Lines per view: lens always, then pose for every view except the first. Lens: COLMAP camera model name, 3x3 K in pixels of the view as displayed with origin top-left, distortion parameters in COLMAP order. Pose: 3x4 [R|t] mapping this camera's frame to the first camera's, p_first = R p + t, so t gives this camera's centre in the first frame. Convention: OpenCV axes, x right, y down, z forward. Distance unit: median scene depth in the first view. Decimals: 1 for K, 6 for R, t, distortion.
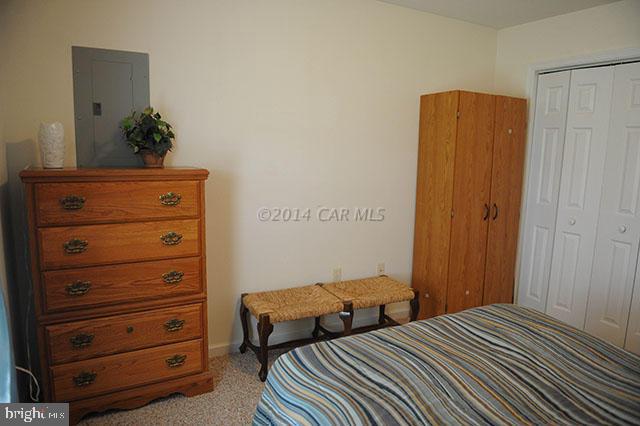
lens RADIAL K [[439.0, 0, 323.0], [0, 439.0, 211.8], [0, 0, 1]] dist [-0.048268, -0.001621]
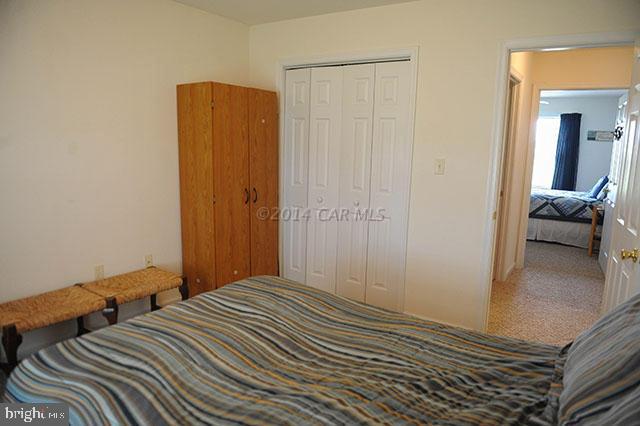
lens RADIAL K [[439.0, 0, 323.0], [0, 439.0, 211.8], [0, 0, 1]] dist [-0.048268, -0.001621]
pose [[0.882724, -0.078710, 0.463252, 0.057683], [0.066187, 0.996869, 0.043258, 0.008057], [-0.465207, -0.007524, 0.885170, -0.084594]]
